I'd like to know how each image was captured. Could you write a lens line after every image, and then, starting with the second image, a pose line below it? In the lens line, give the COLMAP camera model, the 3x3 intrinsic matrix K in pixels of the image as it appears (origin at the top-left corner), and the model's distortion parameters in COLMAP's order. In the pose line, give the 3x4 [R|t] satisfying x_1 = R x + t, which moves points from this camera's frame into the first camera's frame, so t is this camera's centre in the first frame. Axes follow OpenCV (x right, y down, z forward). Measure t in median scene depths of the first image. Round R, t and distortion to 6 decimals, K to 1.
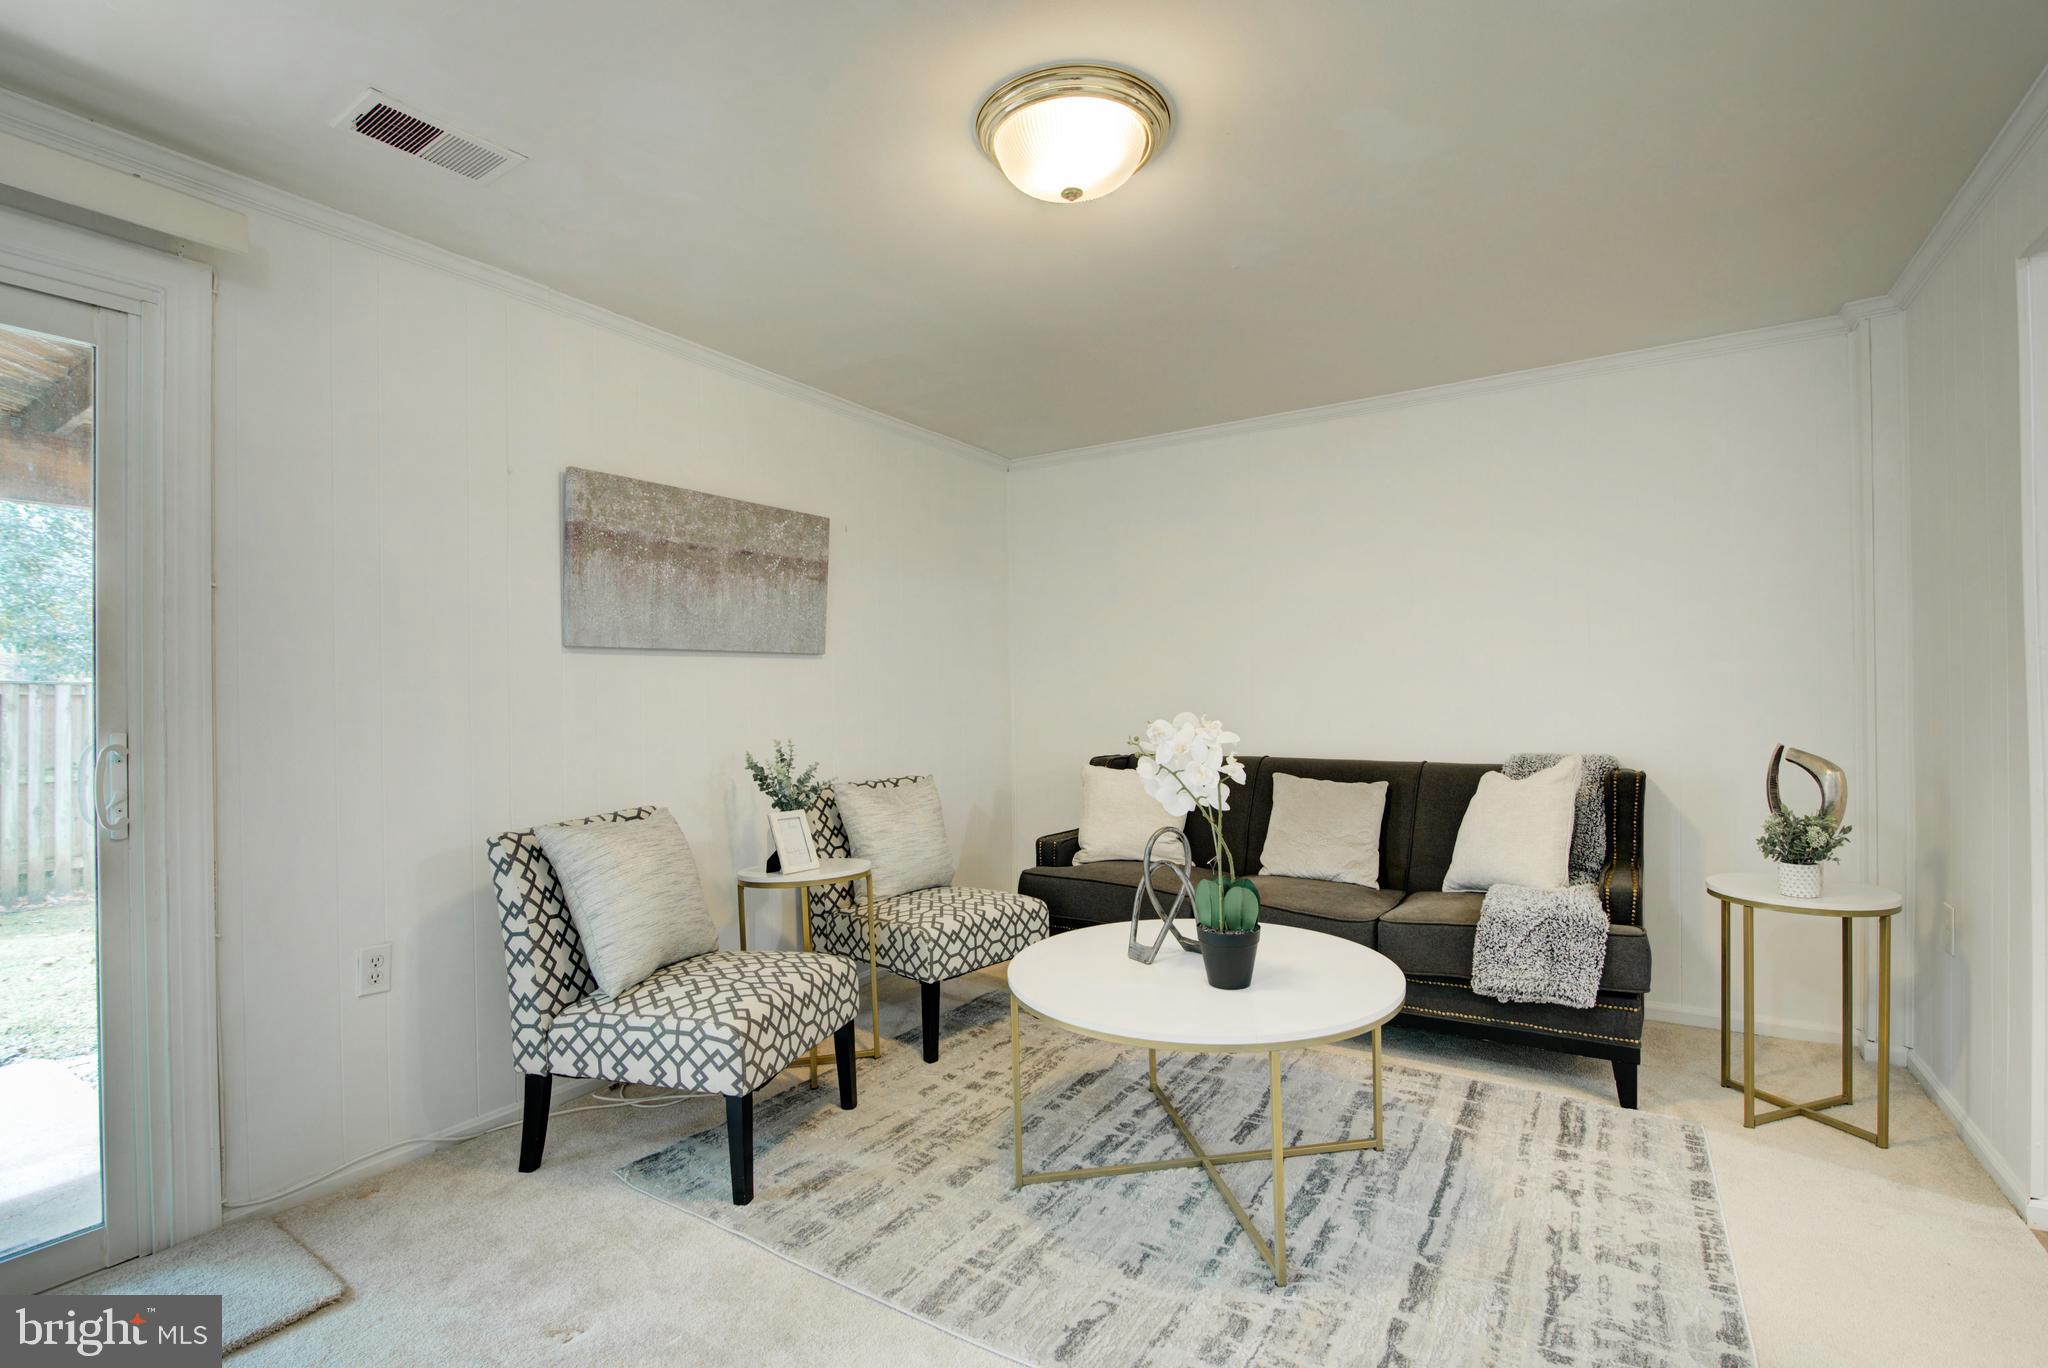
lens RADIAL K [[920.3, 0, 1026.5], [0, 920.3, 694.7], [0, 0, 1]] dist [-0.020256, 0.000772]
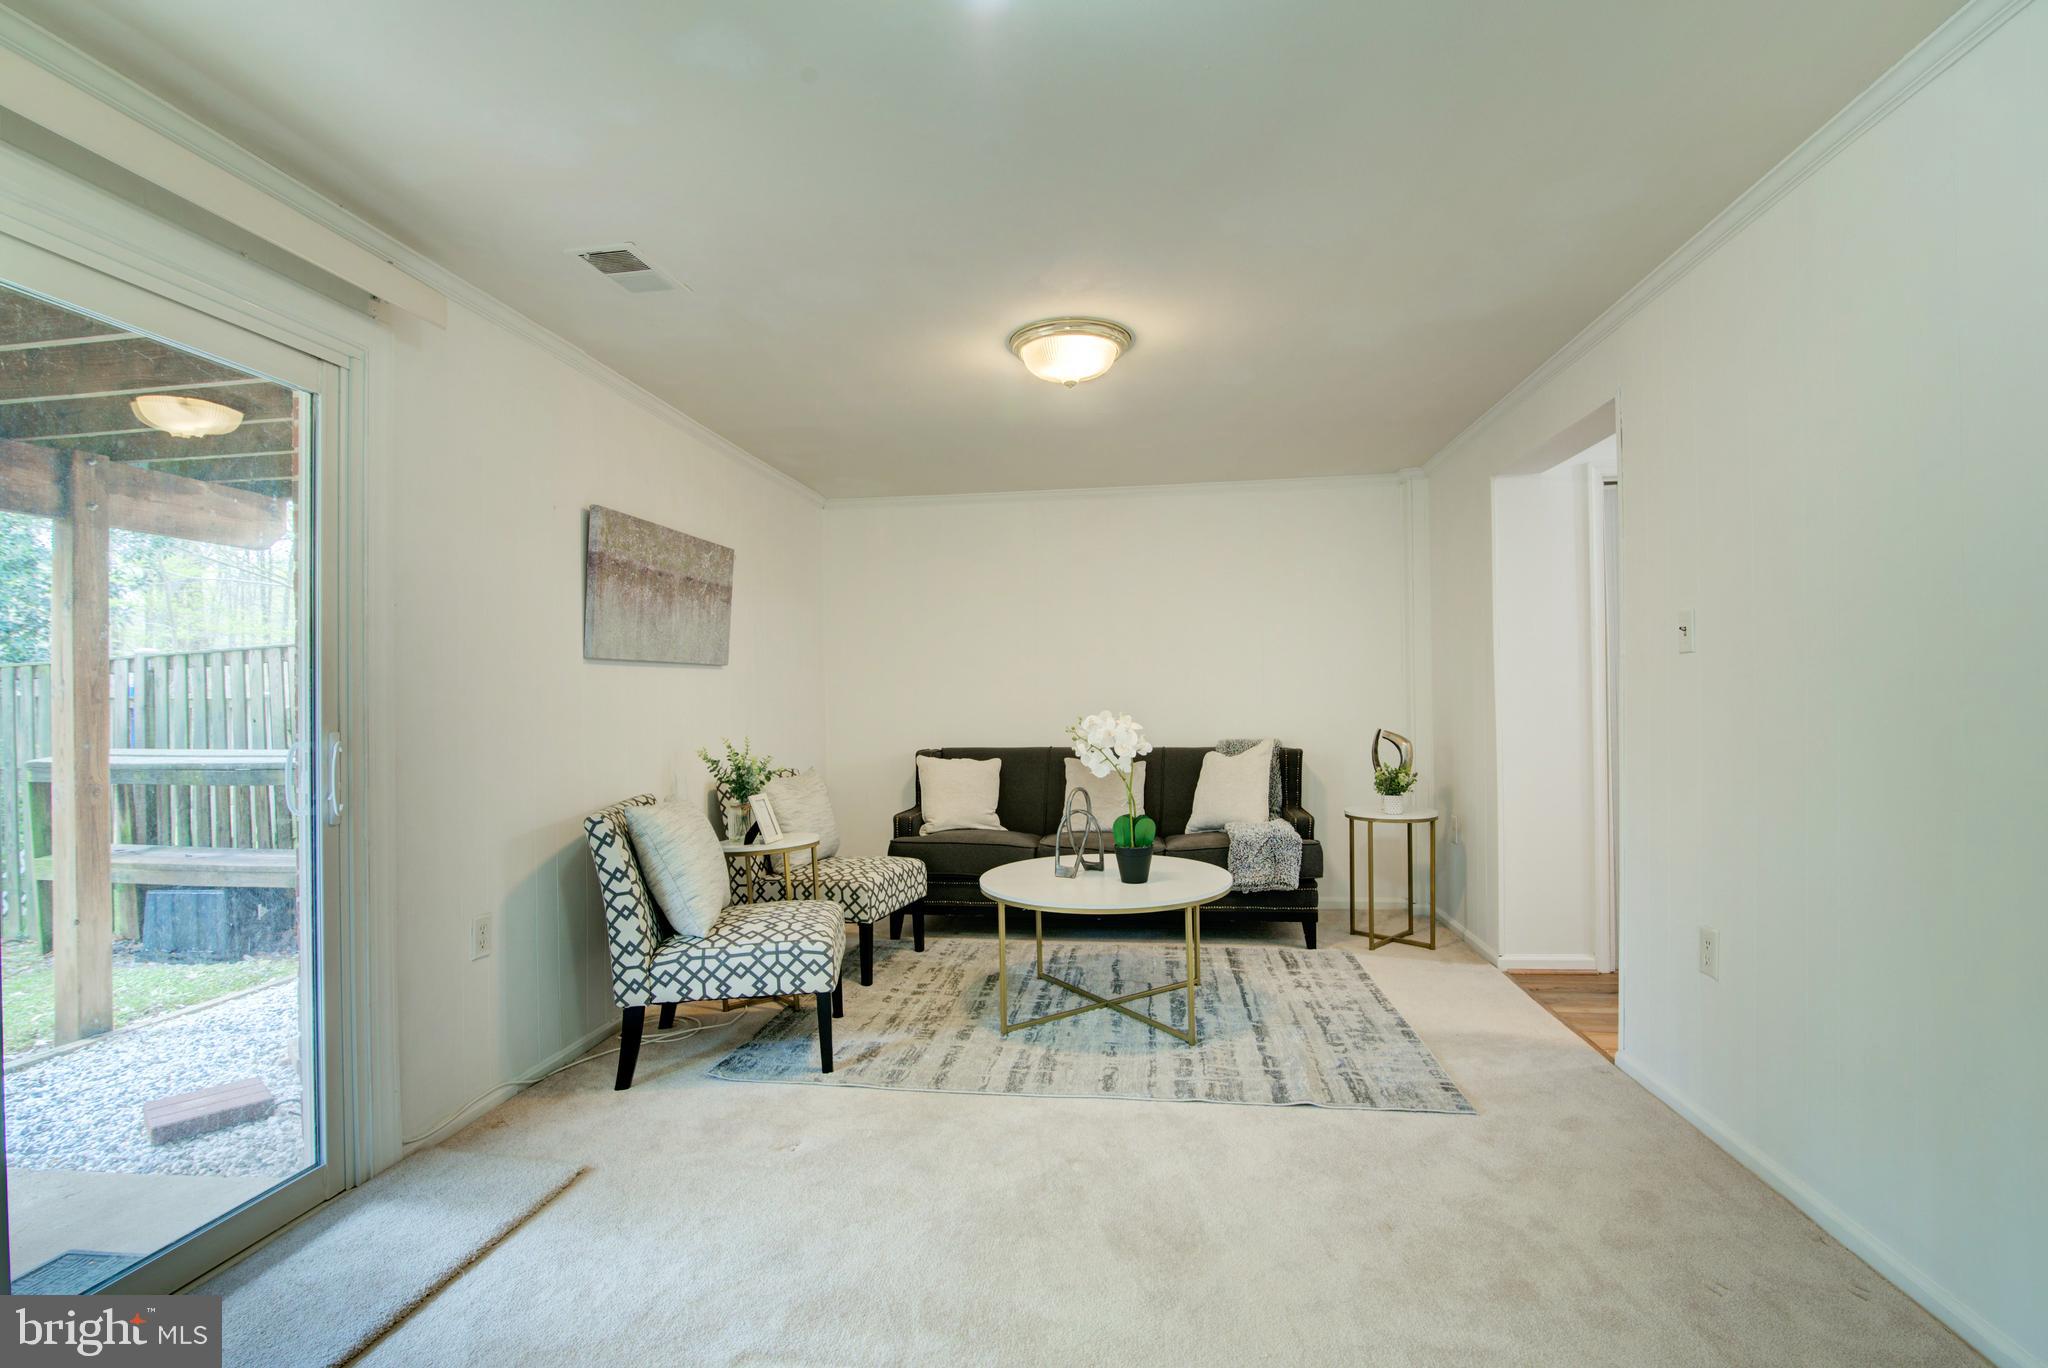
lens RADIAL K [[920.3, 0, 1026.5], [0, 920.3, 694.7], [0, 0, 1]] dist [-0.020256, 0.000772]
pose [[0.910002, 0.002389, 0.414596, -0.550885], [0.000893, 0.999970, -0.007722, 0.003906], [-0.414602, 0.007398, 0.909973, -0.336372]]
